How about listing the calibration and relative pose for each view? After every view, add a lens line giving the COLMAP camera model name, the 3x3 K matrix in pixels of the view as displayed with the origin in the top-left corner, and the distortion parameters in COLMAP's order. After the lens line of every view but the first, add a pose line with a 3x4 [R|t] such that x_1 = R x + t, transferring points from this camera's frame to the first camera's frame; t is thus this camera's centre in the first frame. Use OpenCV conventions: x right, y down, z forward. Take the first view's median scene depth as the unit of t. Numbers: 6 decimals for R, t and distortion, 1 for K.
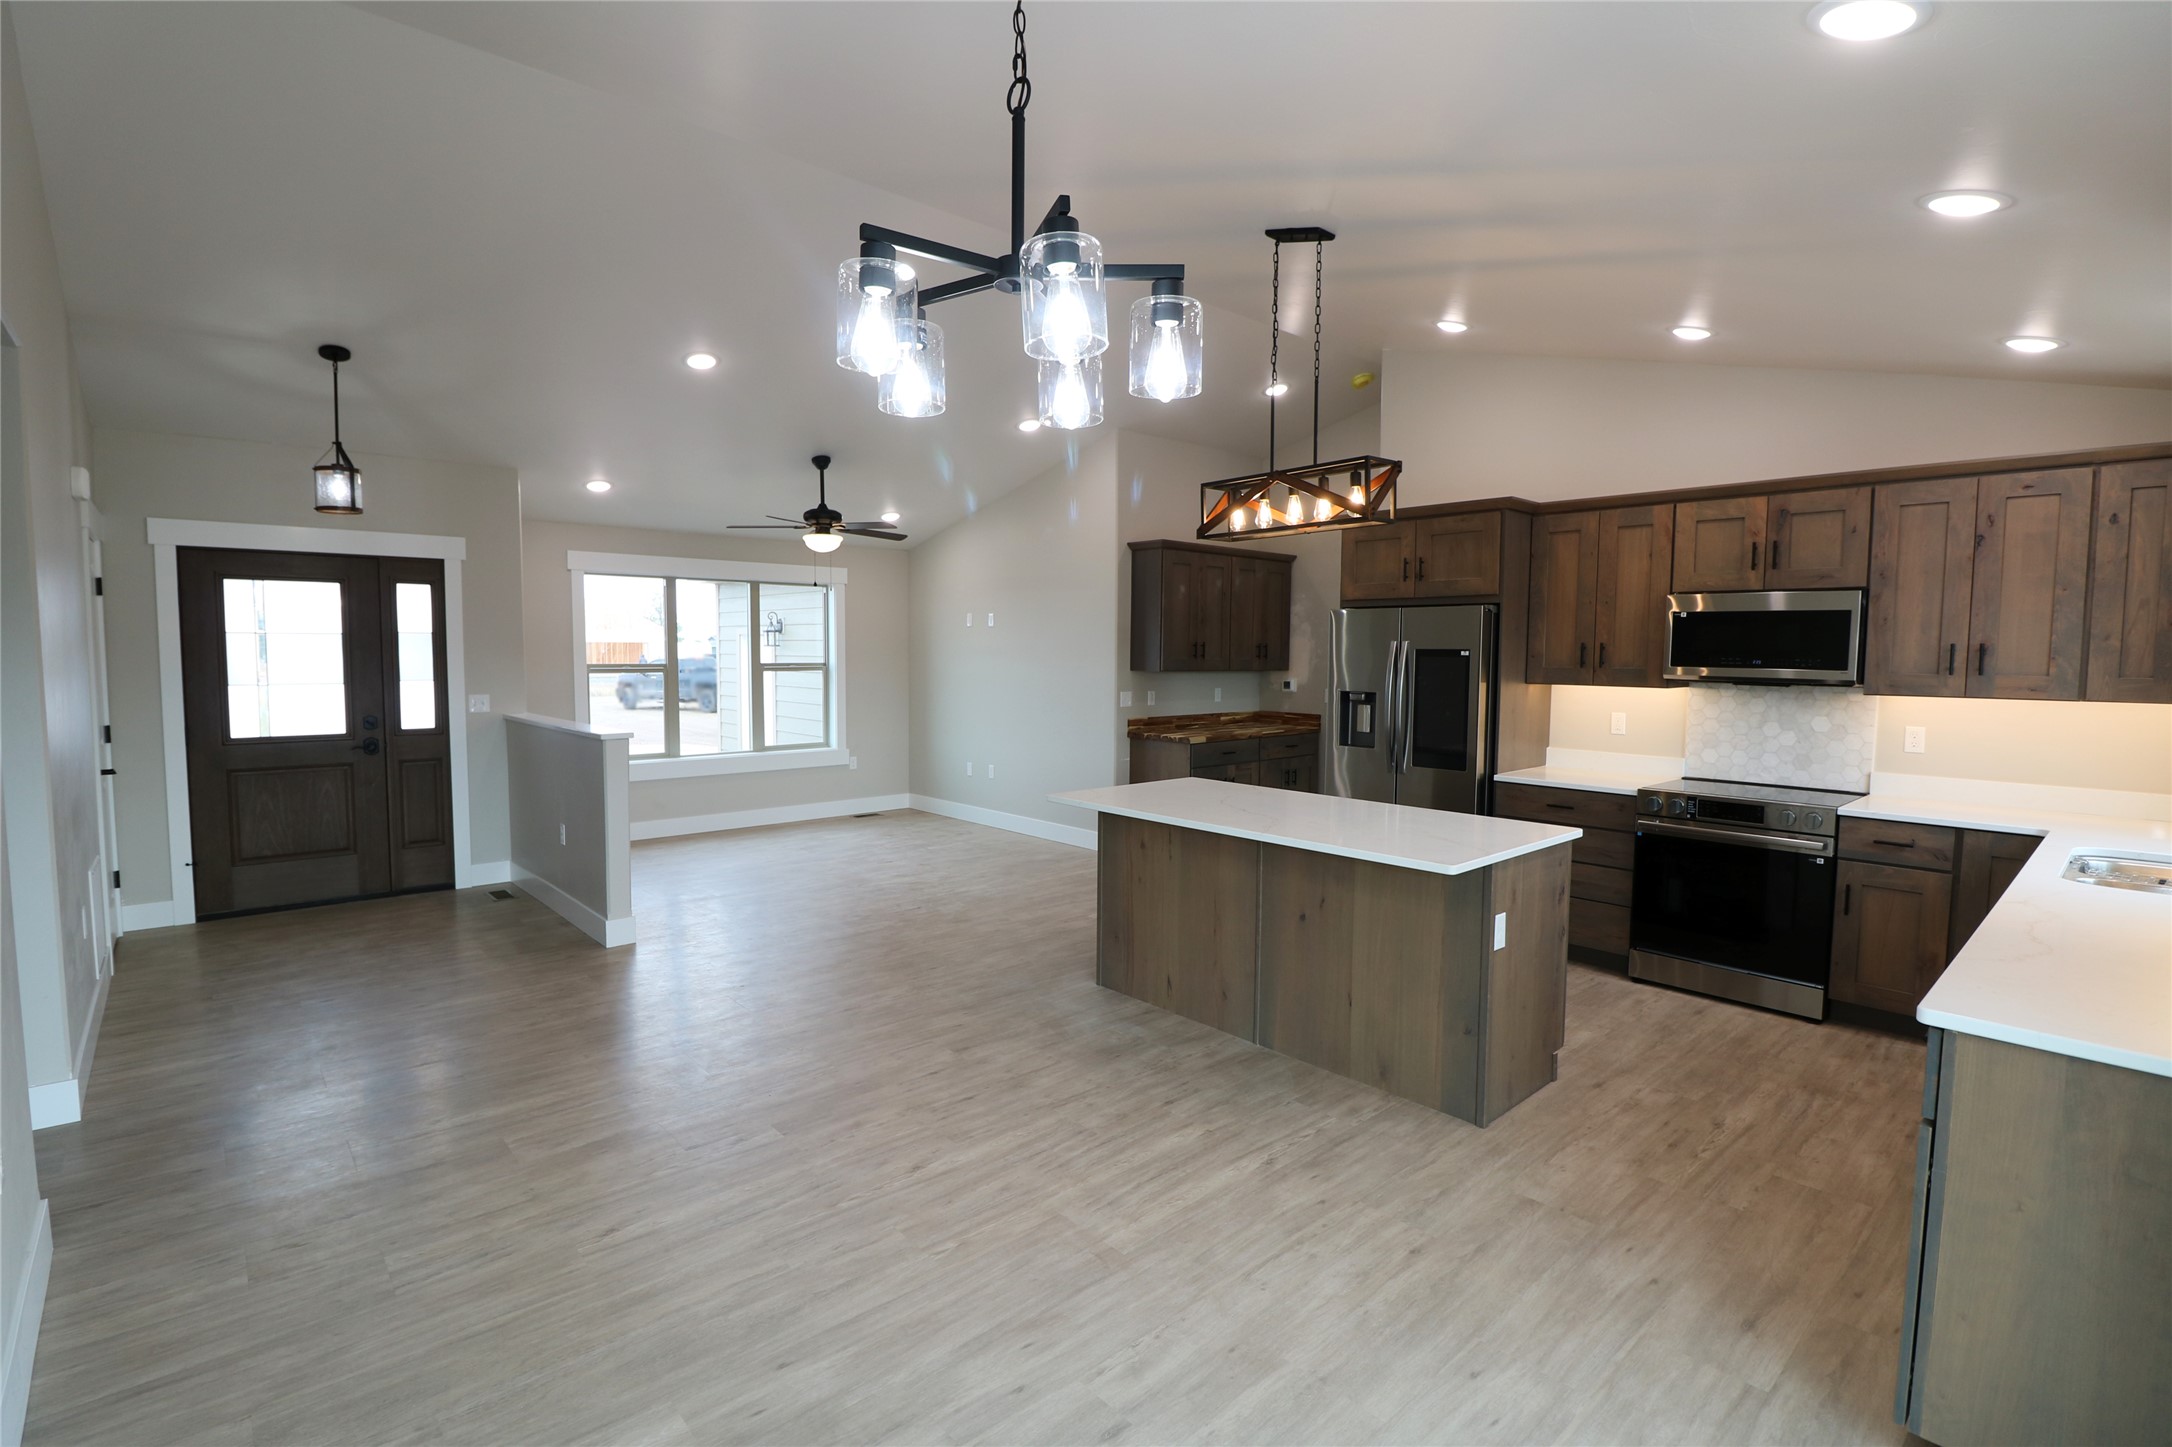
lens RADIAL K [[997.3, 0, 1079.1], [0, 997.3, 717.2], [0, 0, 1]] dist [-0.000111, -0.012954]
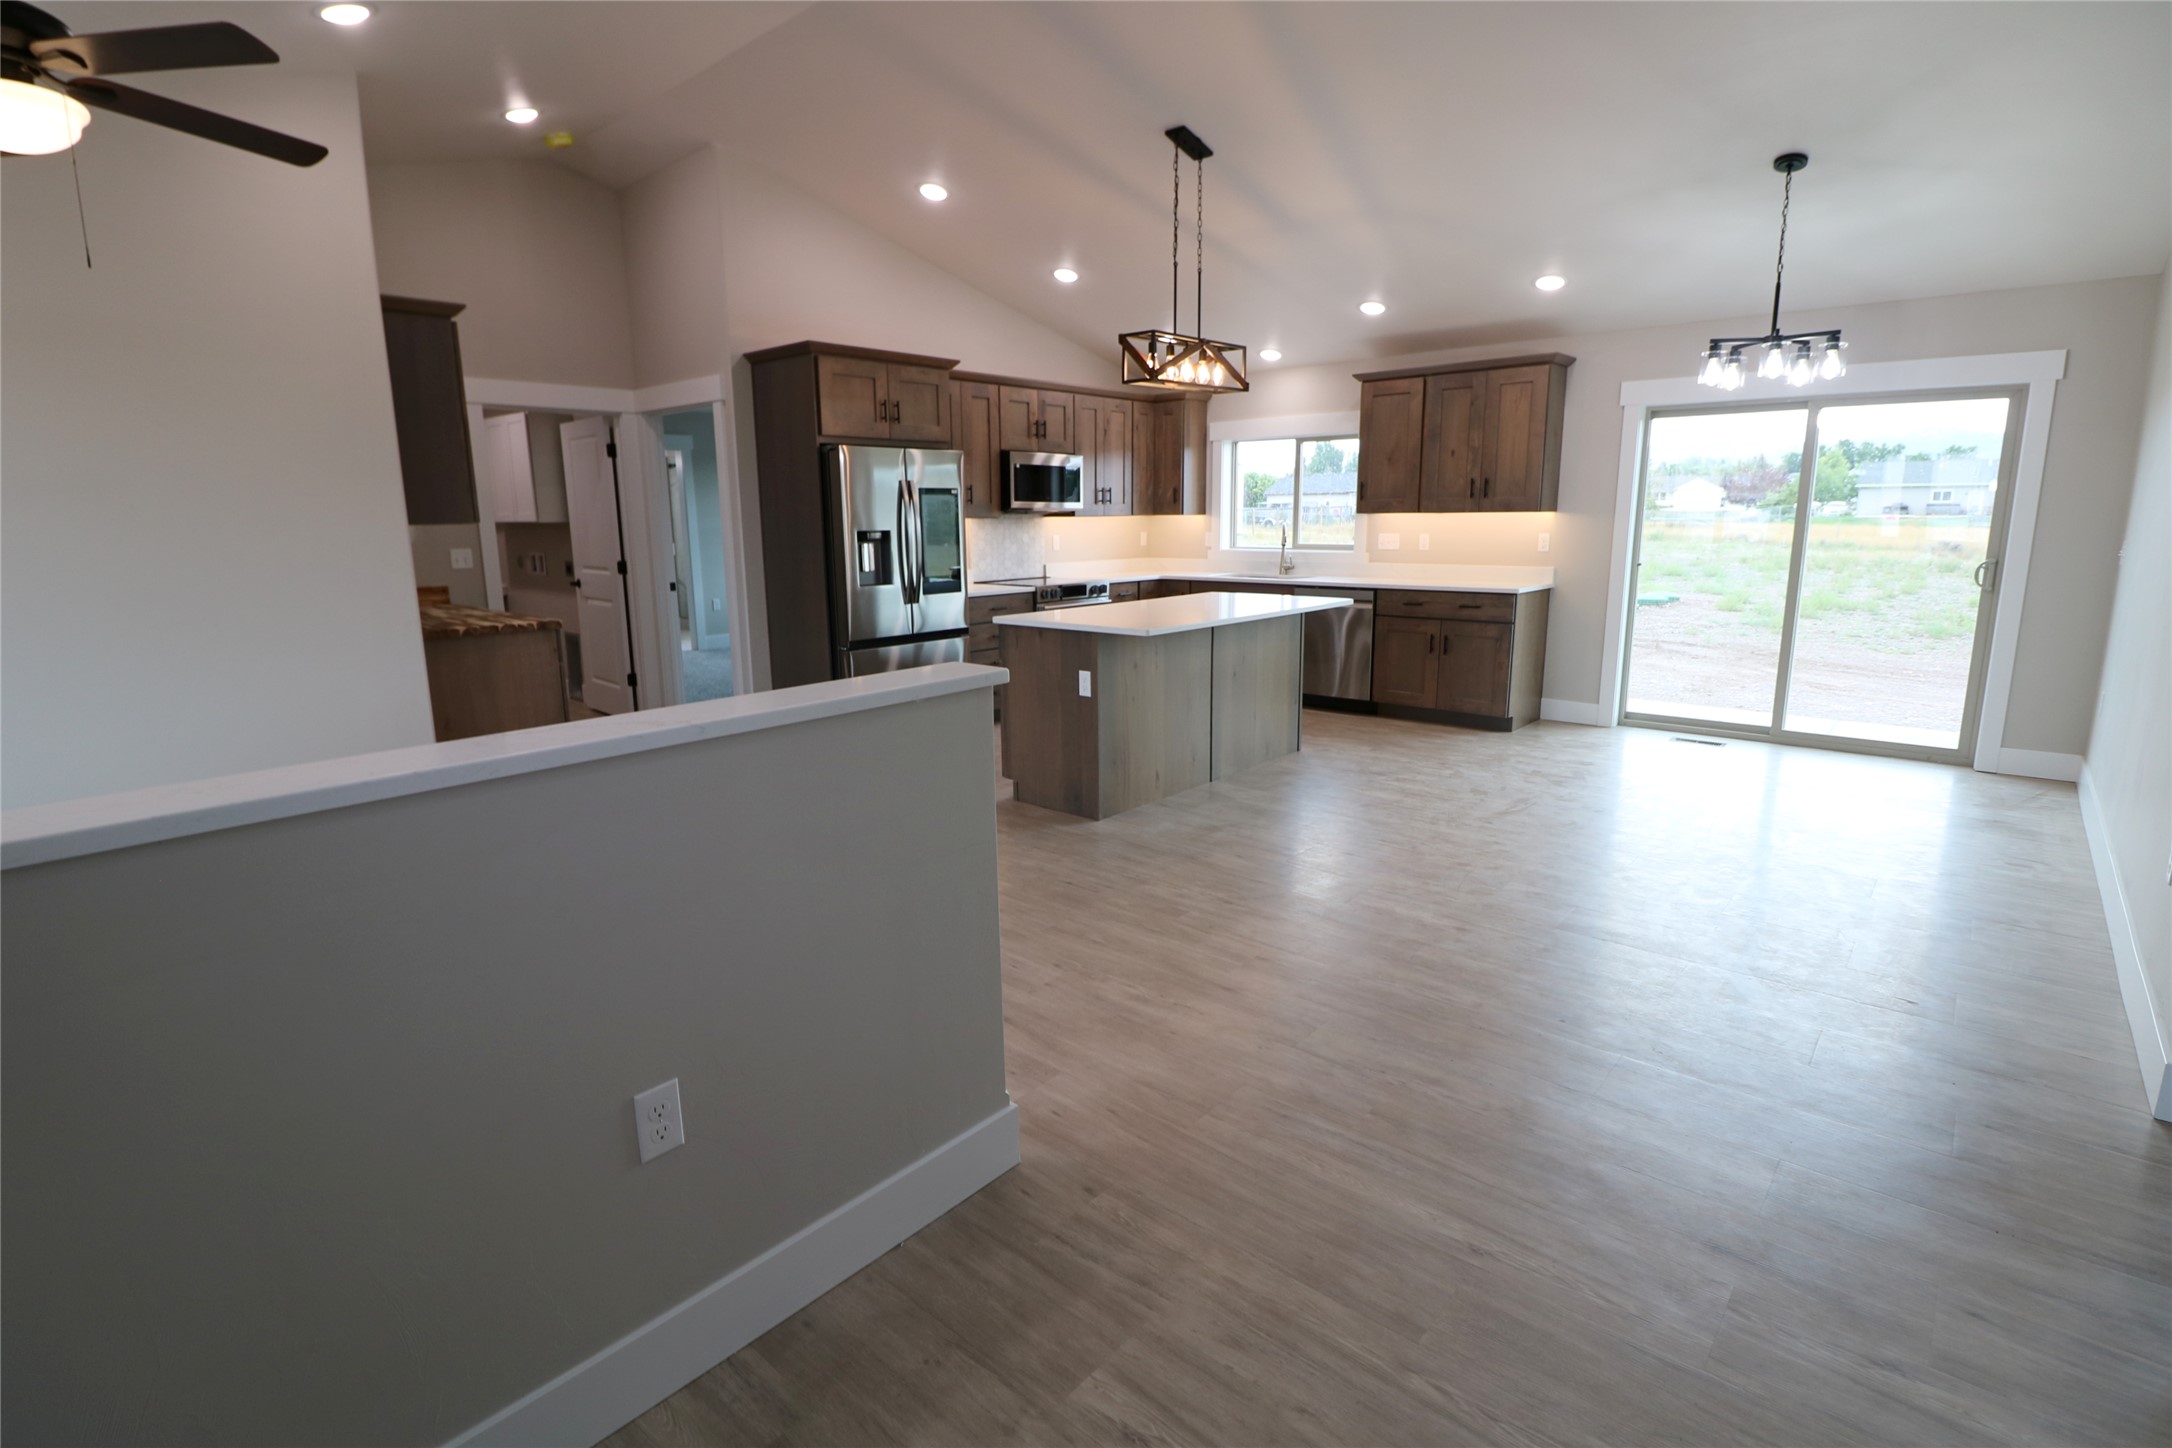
lens RADIAL K [[1028.3, 0, 1075.2], [0, 1028.3, 713.0], [0, 0, 1]] dist [0.001073, -0.015789]
pose [[-0.107117, -0.195493, 0.974838, -0.933736], [0.078821, 0.975723, 0.204331, -0.049399], [-0.991117, 0.098725, -0.089108, 1.067187]]
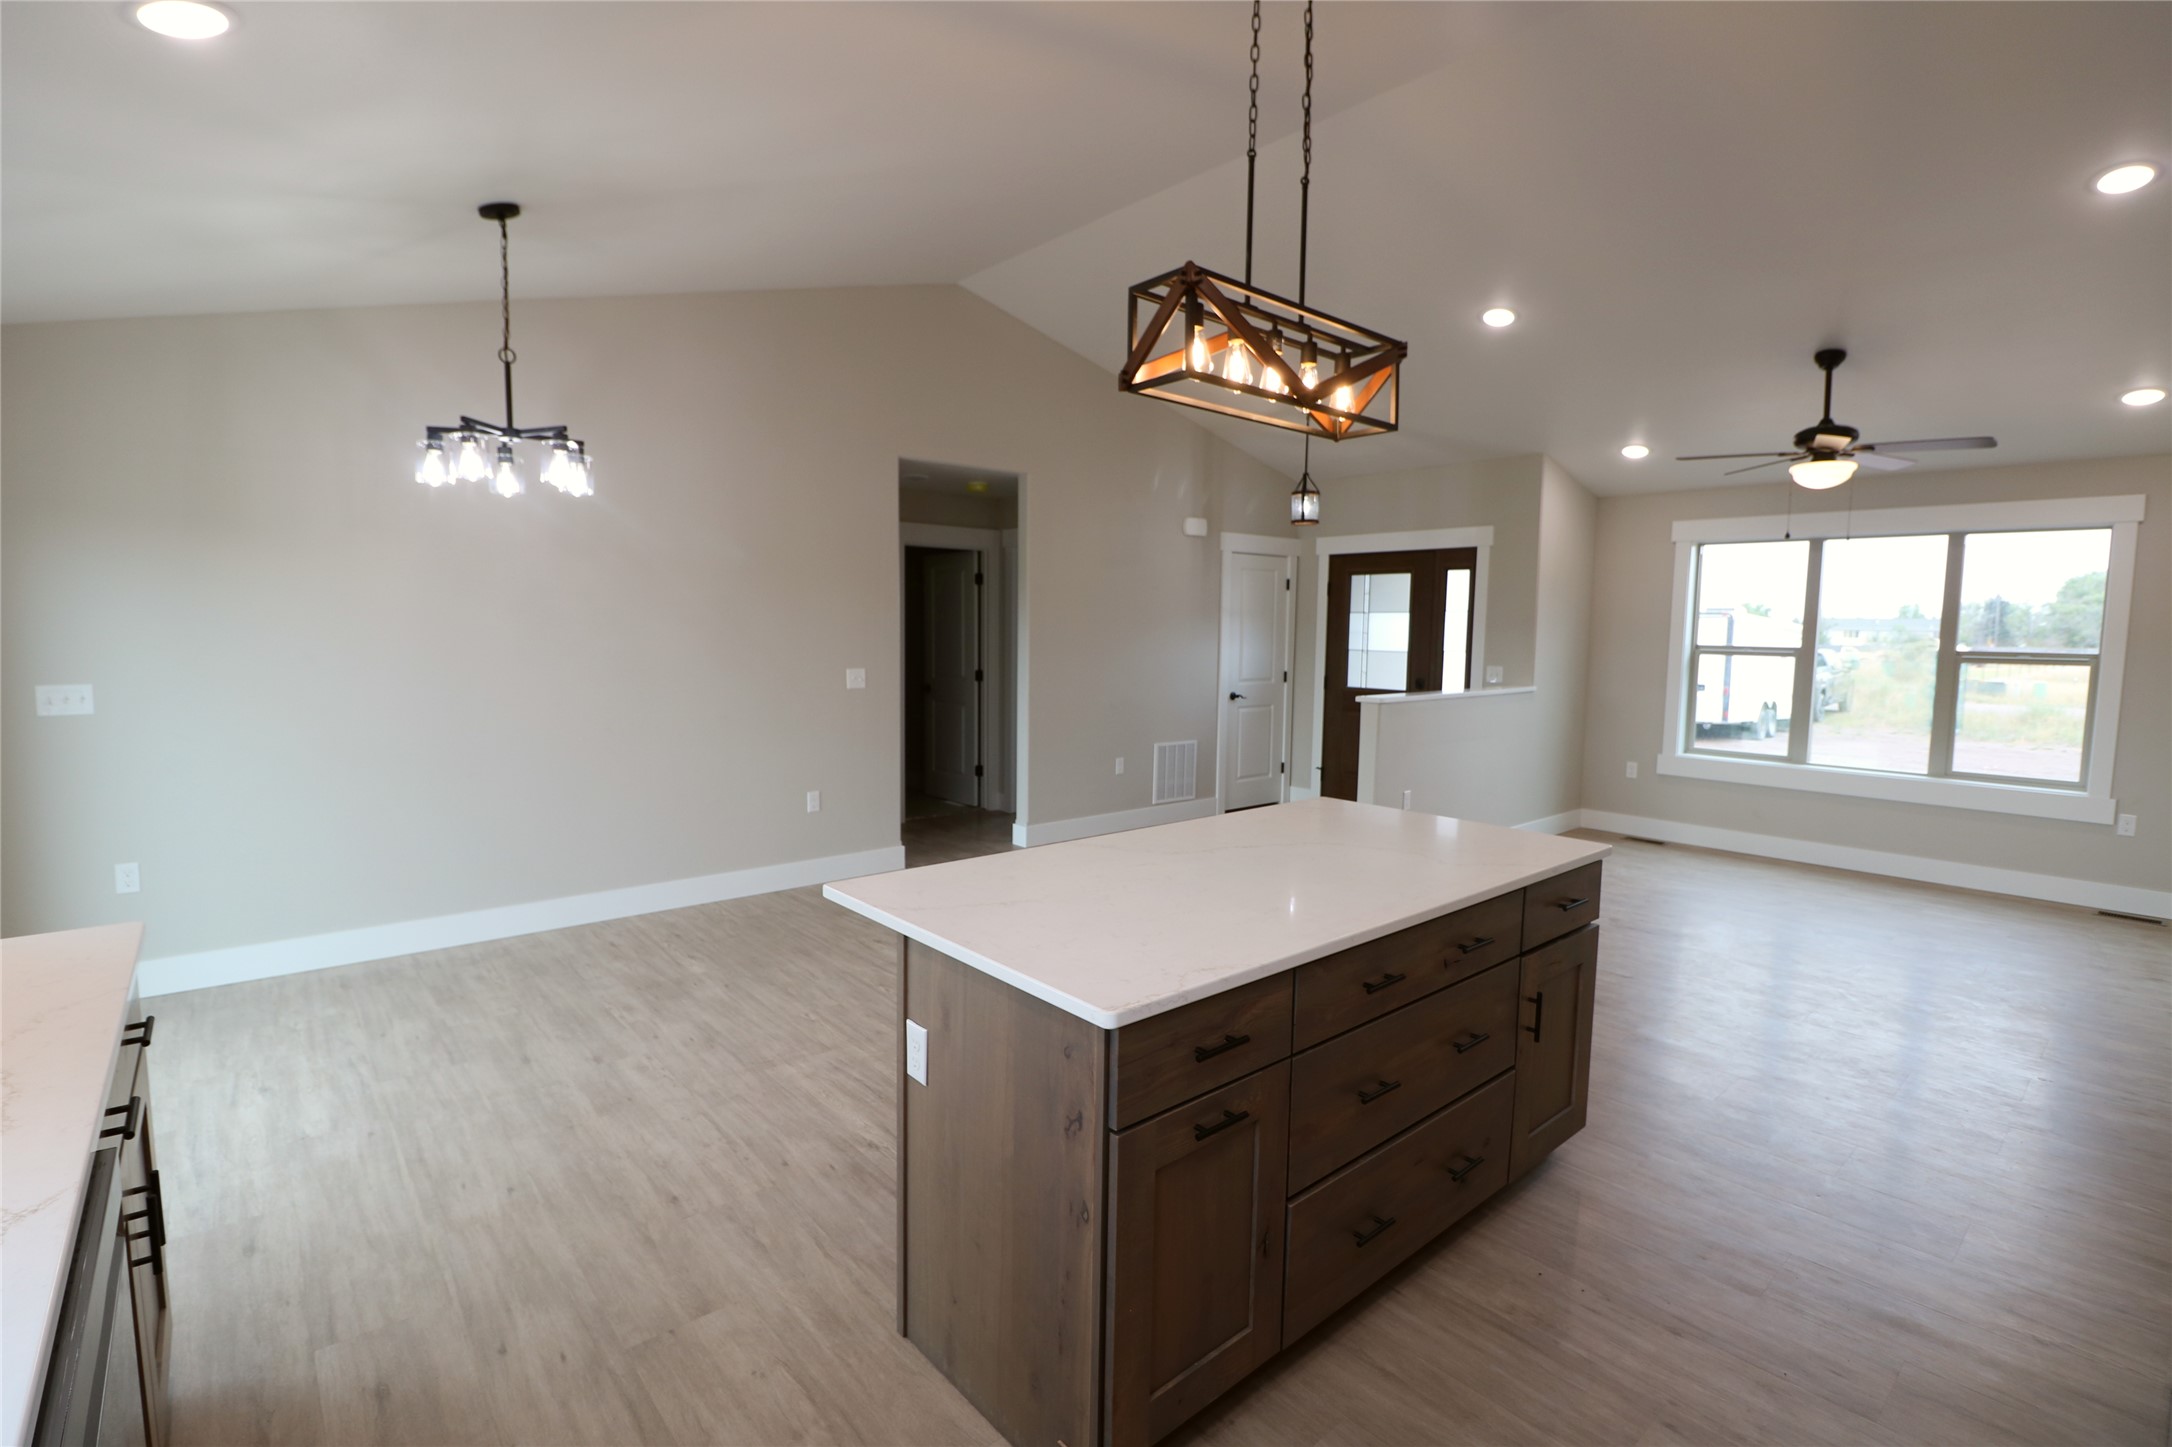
lens RADIAL K [[997.3, 0, 1079.1], [0, 997.3, 717.2], [0, 0, 1]] dist [-0.000111, -0.012954]
pose [[-0.021717, 0.086853, -0.995984, 0.691957], [-0.080579, 0.992826, 0.088334, -0.036340], [0.996512, 0.082174, -0.014562, 0.743341]]
